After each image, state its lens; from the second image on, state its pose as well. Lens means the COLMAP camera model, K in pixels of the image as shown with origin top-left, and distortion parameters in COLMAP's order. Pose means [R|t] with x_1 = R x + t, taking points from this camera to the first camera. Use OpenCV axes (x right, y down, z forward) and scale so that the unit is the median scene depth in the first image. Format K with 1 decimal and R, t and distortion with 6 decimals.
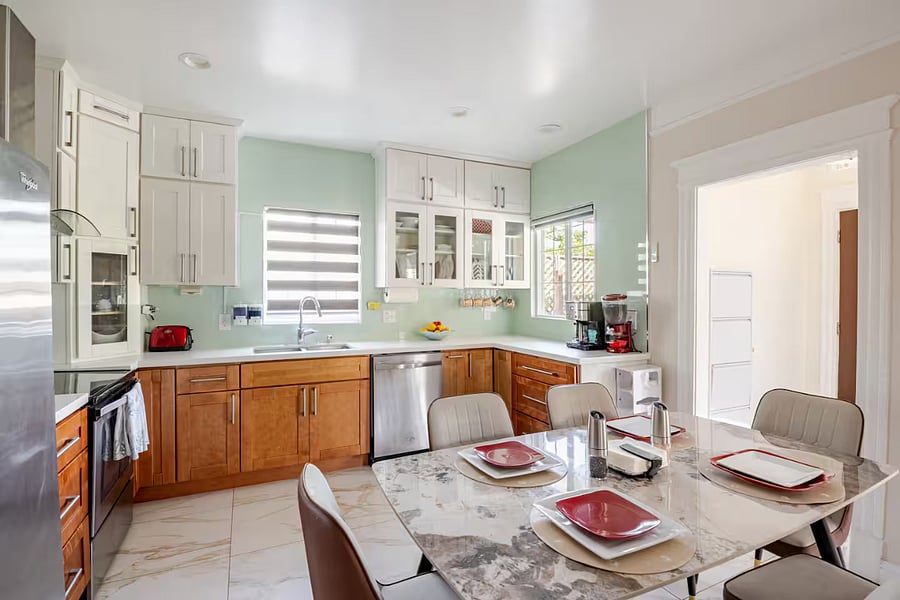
lens RADIAL K [[466.9, 0, 455.1], [0, 466.9, 300.5], [0, 0, 1]] dist [0.002642, -0.001130]
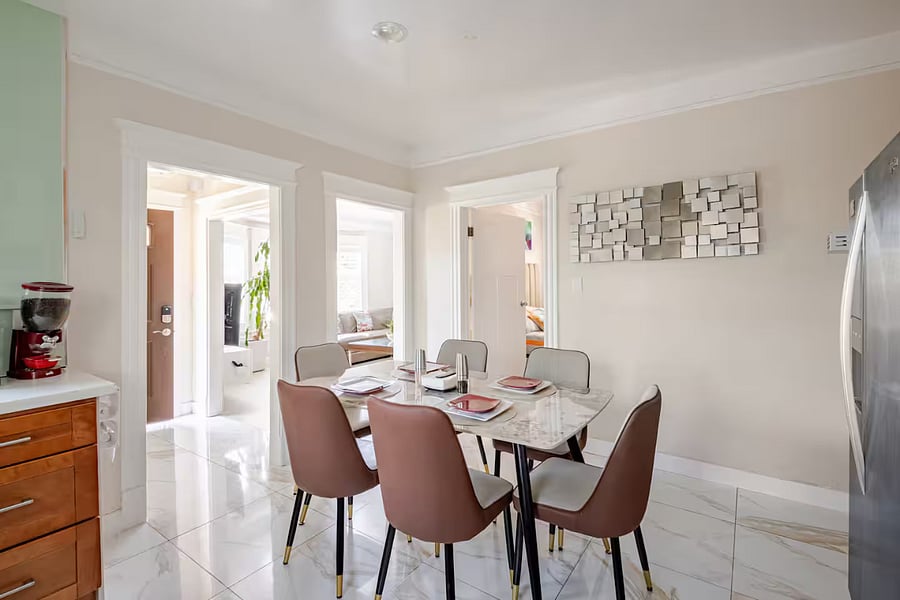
lens RADIAL K [[420.7, 0, 461.8], [0, 420.7, 284.2], [0, 0, 1]] dist [0.004121, -0.001257]
pose [[-0.499985, 0.000811, 0.866034, -0.903532], [0.016190, 0.999834, 0.008411, -0.005613], [-0.865883, 0.018227, -0.499914, 1.682175]]
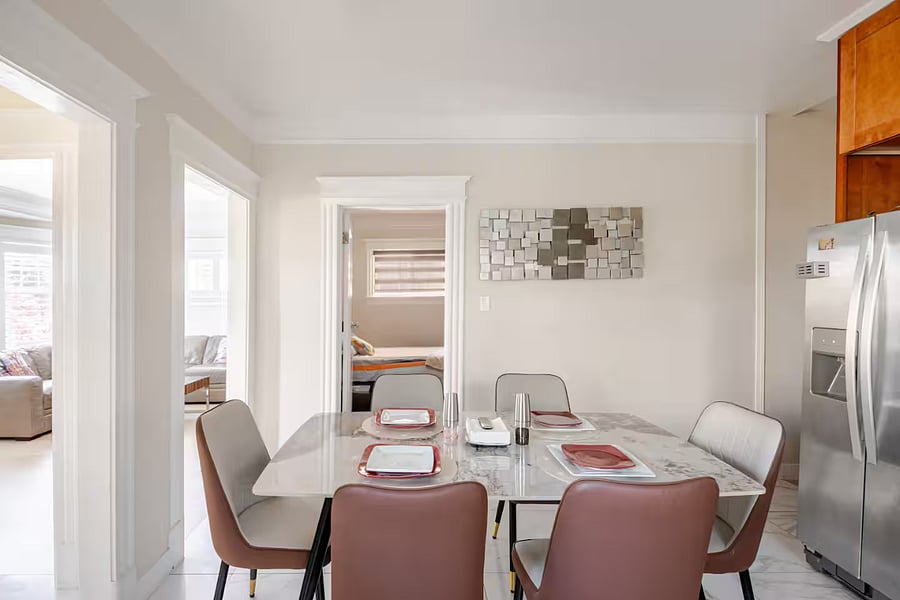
lens RADIAL K [[420.7, 0, 428.6], [0, 420.7, 302.1], [0, 0, 1]] dist [0.004121, -0.001257]
pose [[-0.904948, 0.000955, 0.425522, 0.059794], [0.007149, 0.999890, 0.012959, -0.010325], [-0.425463, 0.014769, -0.904855, 2.058287]]
